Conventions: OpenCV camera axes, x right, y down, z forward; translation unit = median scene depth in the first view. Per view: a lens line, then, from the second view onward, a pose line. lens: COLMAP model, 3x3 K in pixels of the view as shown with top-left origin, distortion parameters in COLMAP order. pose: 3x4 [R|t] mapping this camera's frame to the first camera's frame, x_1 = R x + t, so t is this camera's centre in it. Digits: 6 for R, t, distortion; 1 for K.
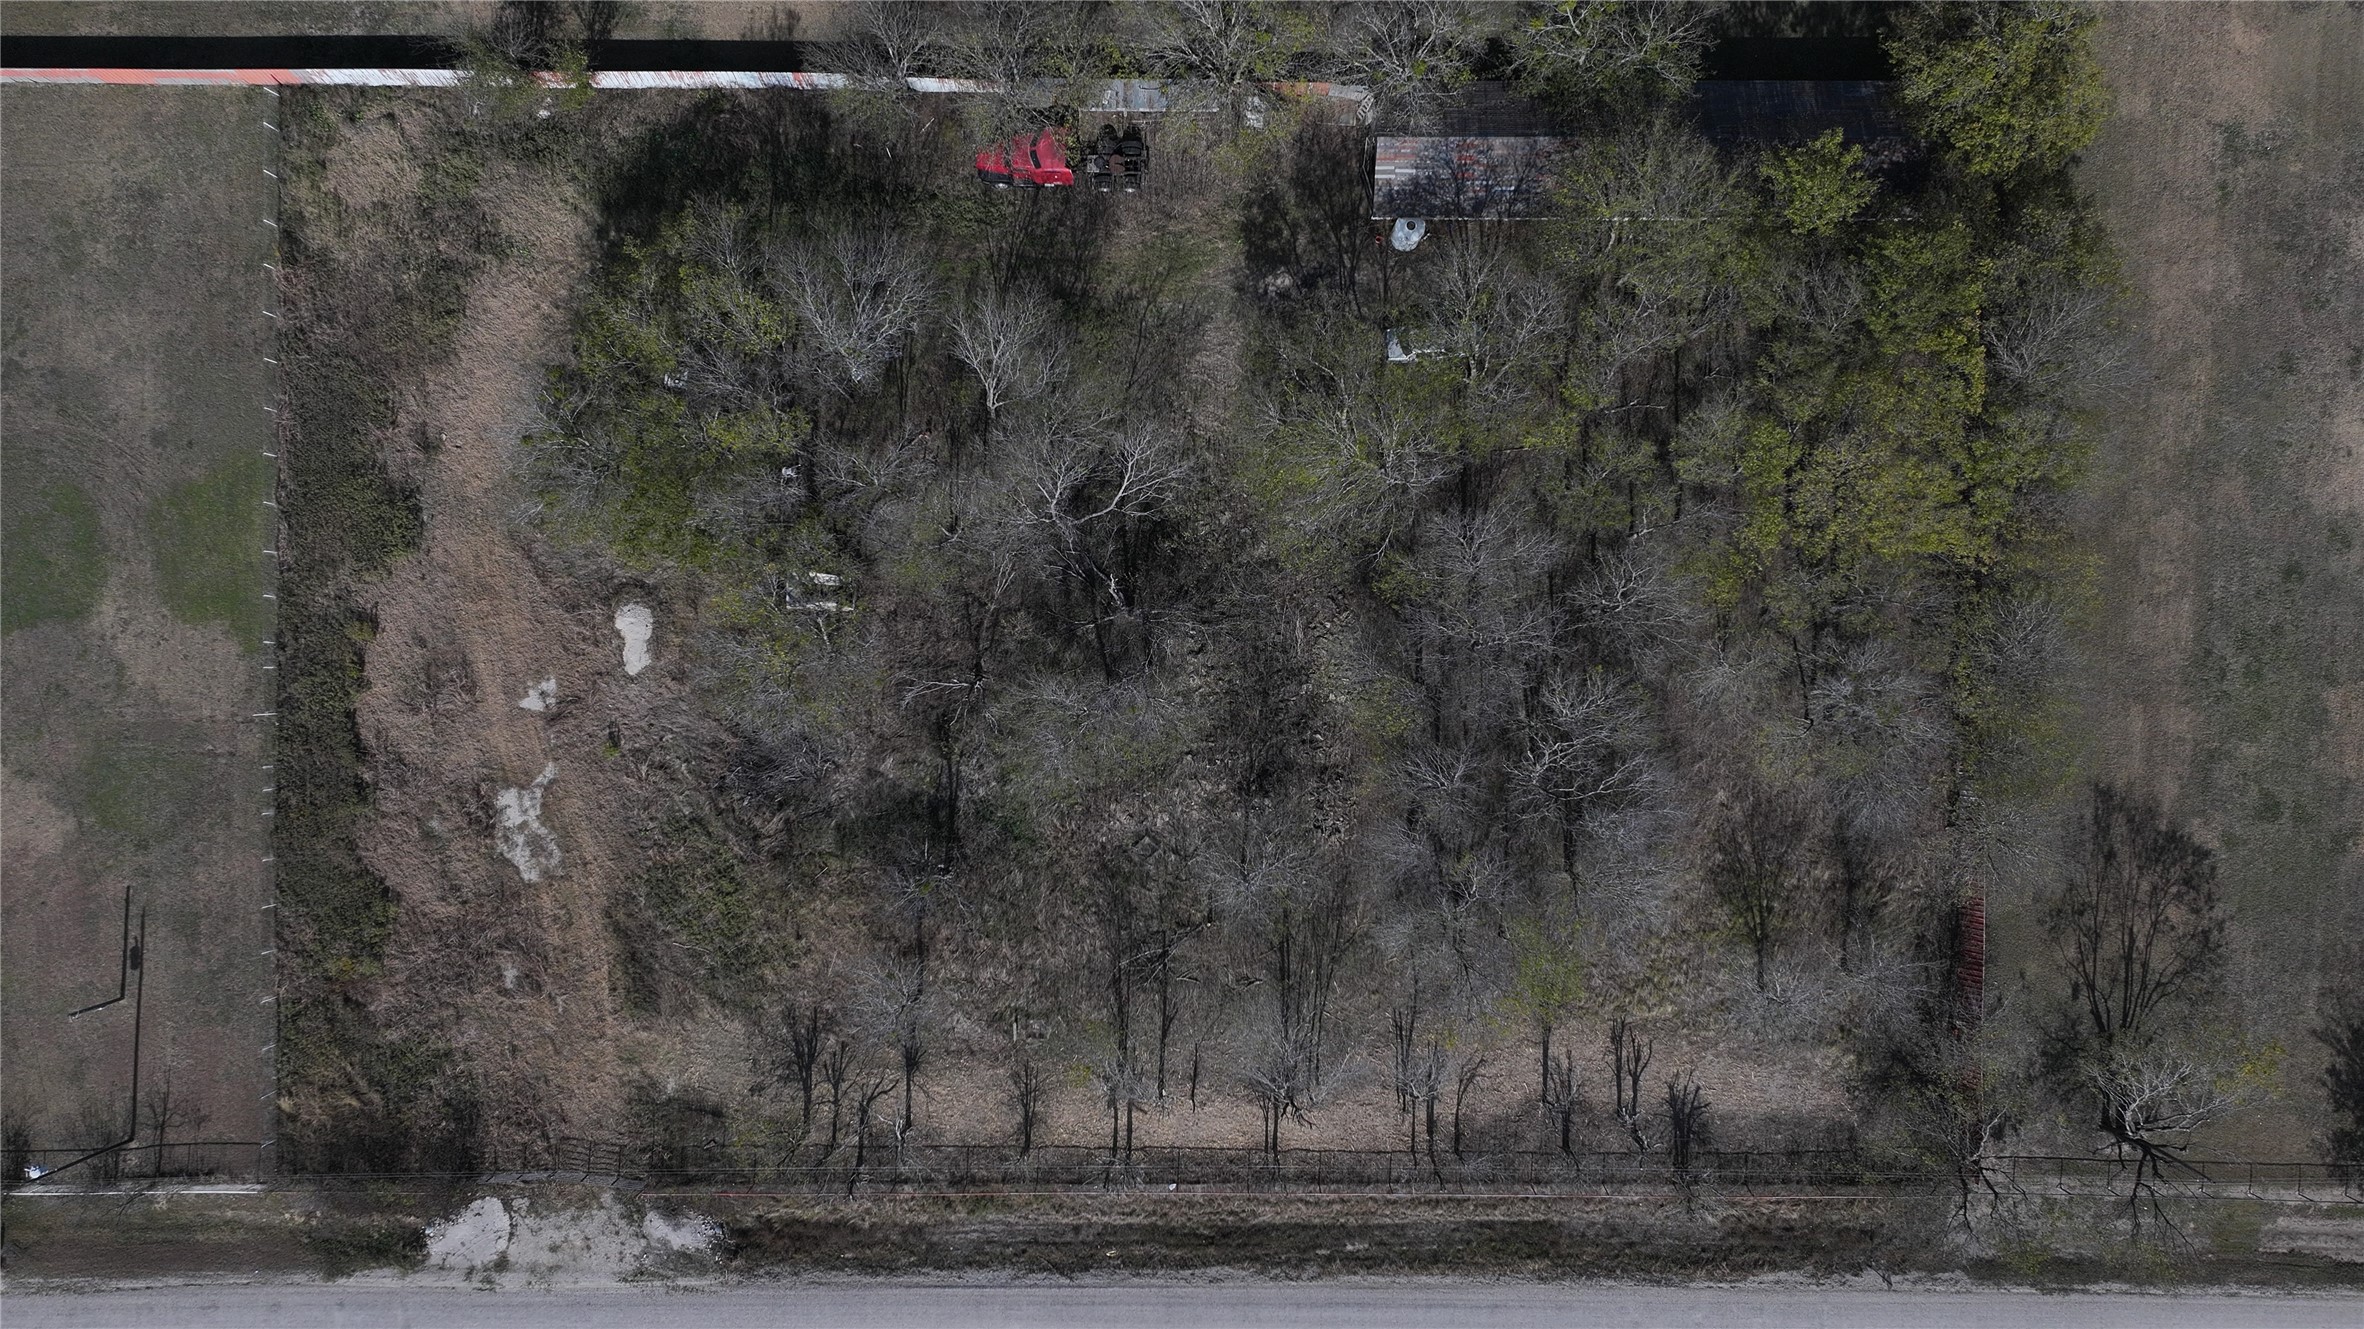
lens RADIAL K [[1910.7, 0, 1182.0], [0, 1910.7, 664.5], [0, 0, 1]] dist [0.005316, 0.004468]
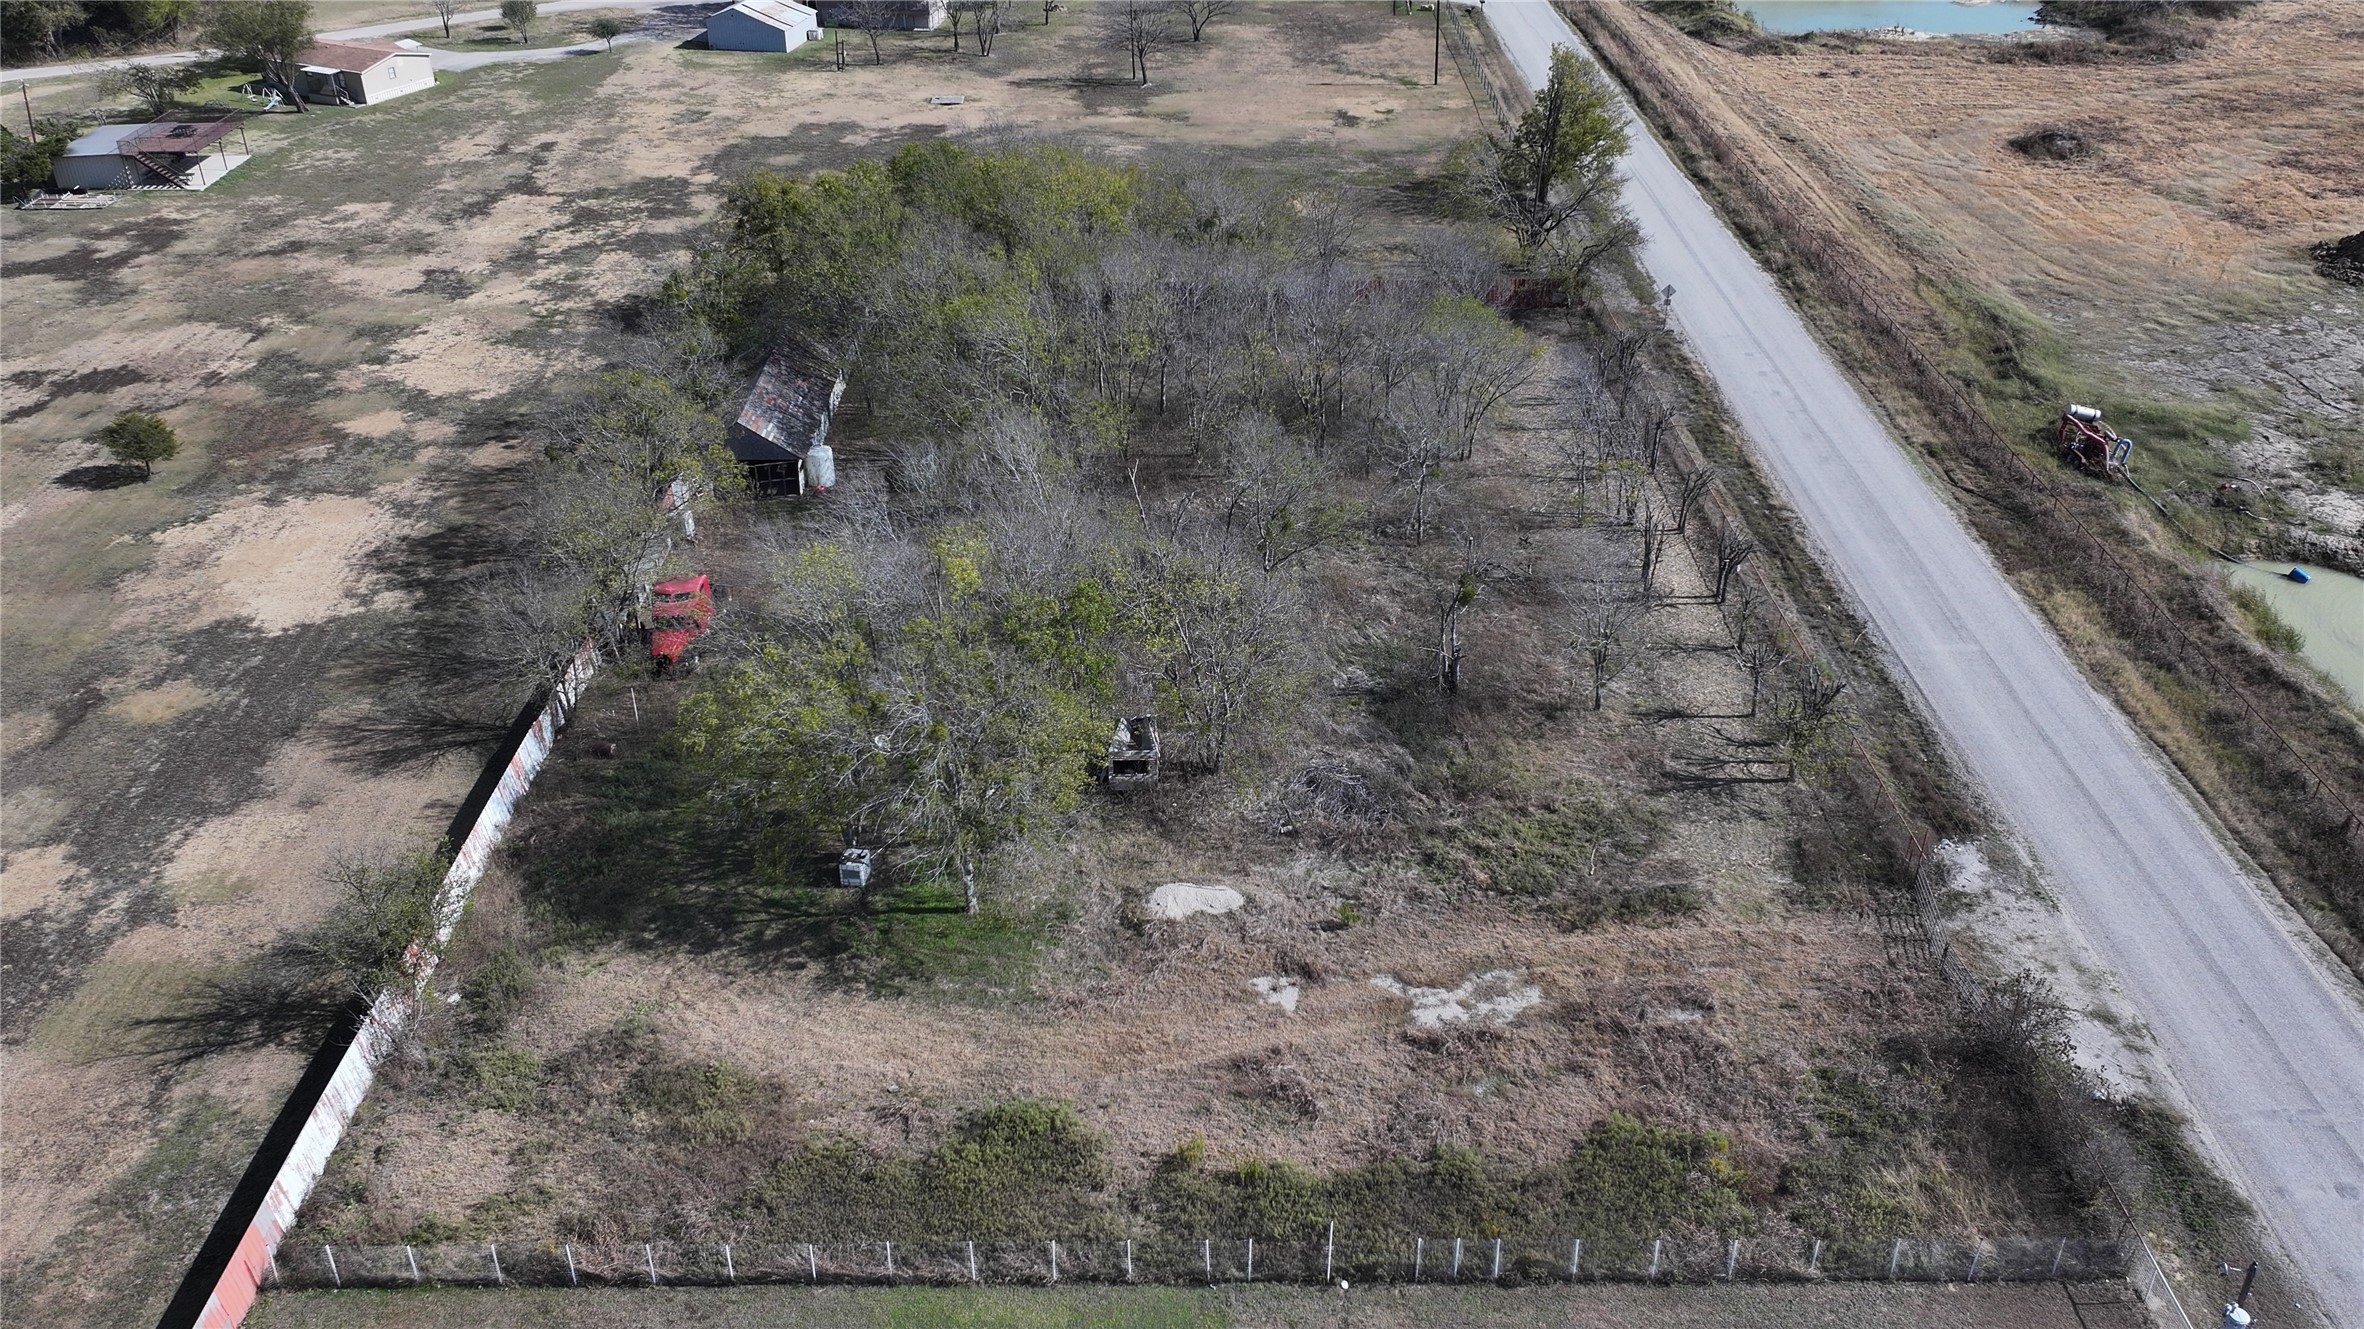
lens RADIAL K [[1910.7, 0, 1182.0], [0, 1910.7, 664.5], [0, 0, 1]] dist [0.005316, 0.004468]
pose [[-0.004662, -0.498514, 0.866869, -0.888404], [0.999981, -0.005891, 0.001990, -0.019613], [0.004114, 0.866862, 0.498532, 0.543630]]
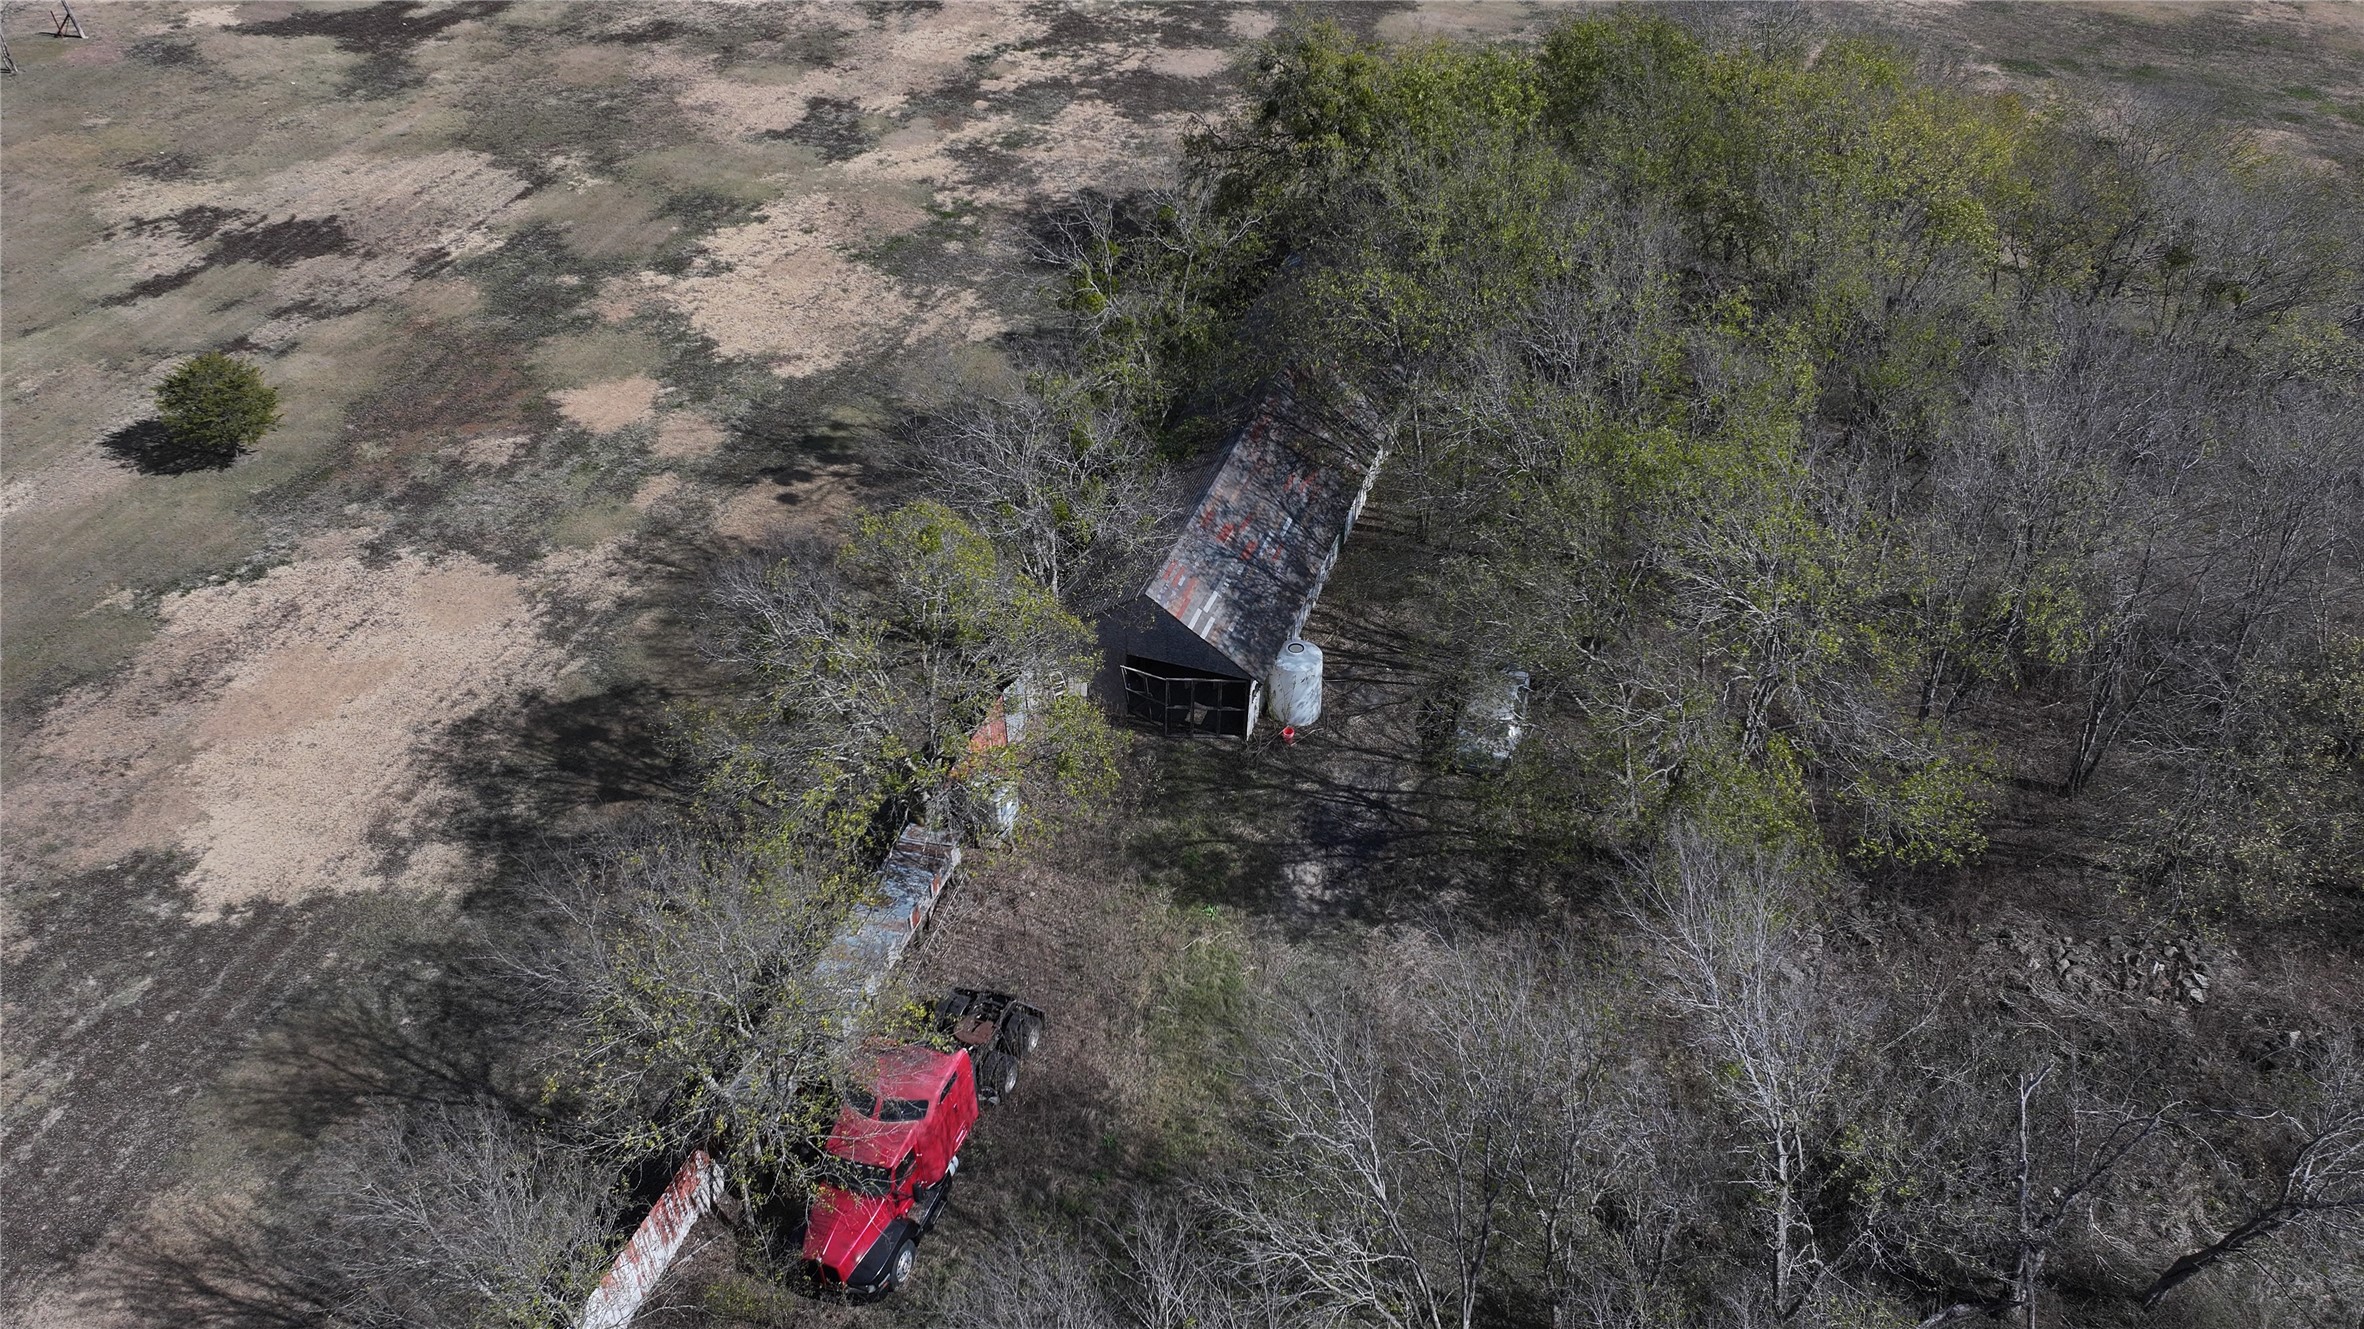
lens RADIAL K [[1910.7, 0, 1182.0], [0, 1910.7, 664.5], [0, 0, 1]] dist [0.005316, 0.004468]
pose [[0.321301, -0.574722, 0.752636, -0.309057], [0.946970, 0.197964, -0.253096, -0.115572], [-0.003535, 0.794044, 0.607851, 0.647507]]
